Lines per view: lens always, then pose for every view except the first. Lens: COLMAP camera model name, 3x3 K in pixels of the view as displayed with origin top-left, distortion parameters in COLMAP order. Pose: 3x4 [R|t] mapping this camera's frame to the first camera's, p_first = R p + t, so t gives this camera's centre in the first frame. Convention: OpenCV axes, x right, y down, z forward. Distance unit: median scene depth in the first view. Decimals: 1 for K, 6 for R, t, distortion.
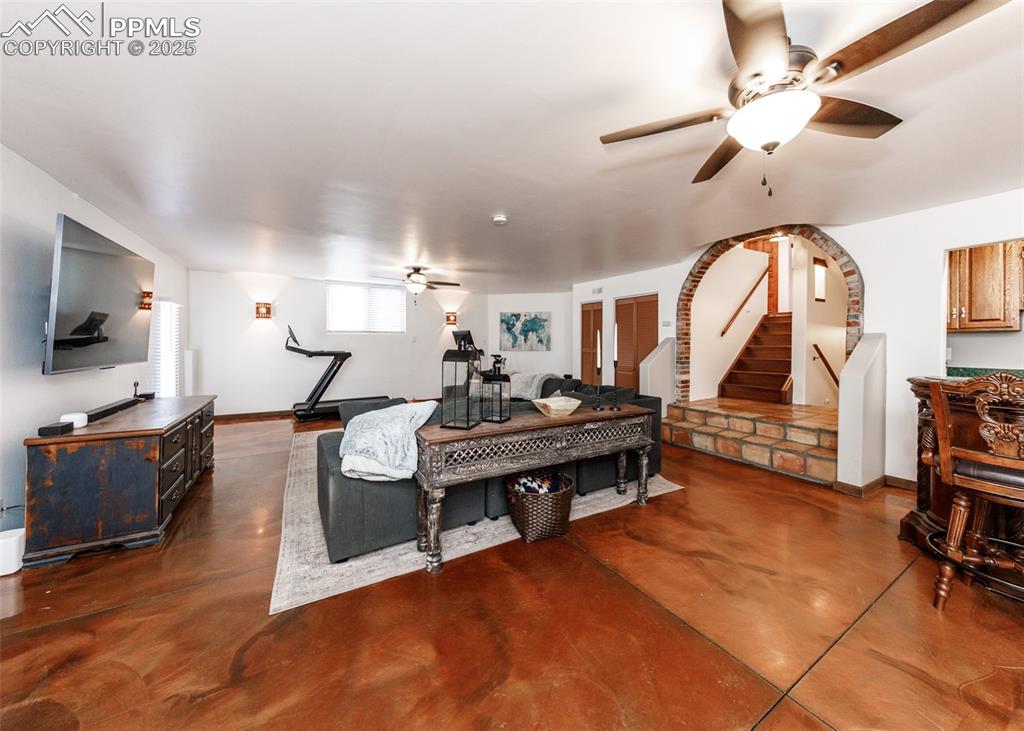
lens RADIAL K [[369.0, 0, 511.1], [0, 369.0, 345.9], [0, 0, 1]] dist [-0.000083, 0.000003]
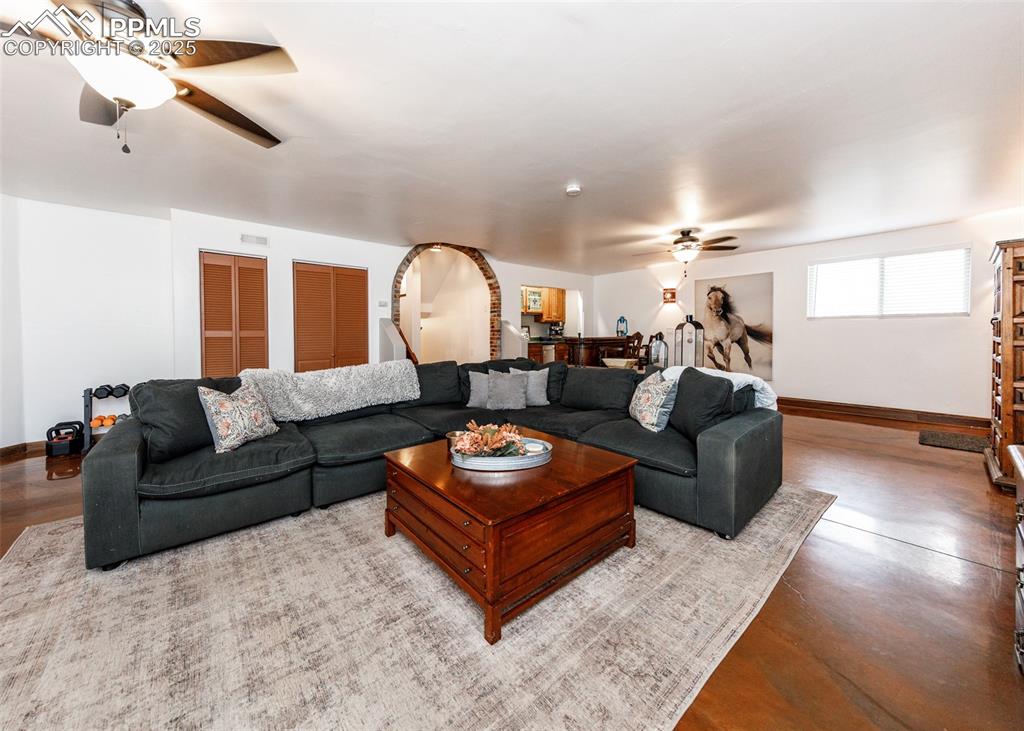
lens RADIAL K [[369.0, 0, 511.1], [0, 369.0, 345.9], [0, 0, 1]] dist [-0.000083, 0.000003]
pose [[-0.184570, -0.033843, 0.982237, -0.591762], [-0.001656, 0.999416, 0.034124, 0.017412], [-0.982818, 0.004671, -0.184518, 0.814496]]
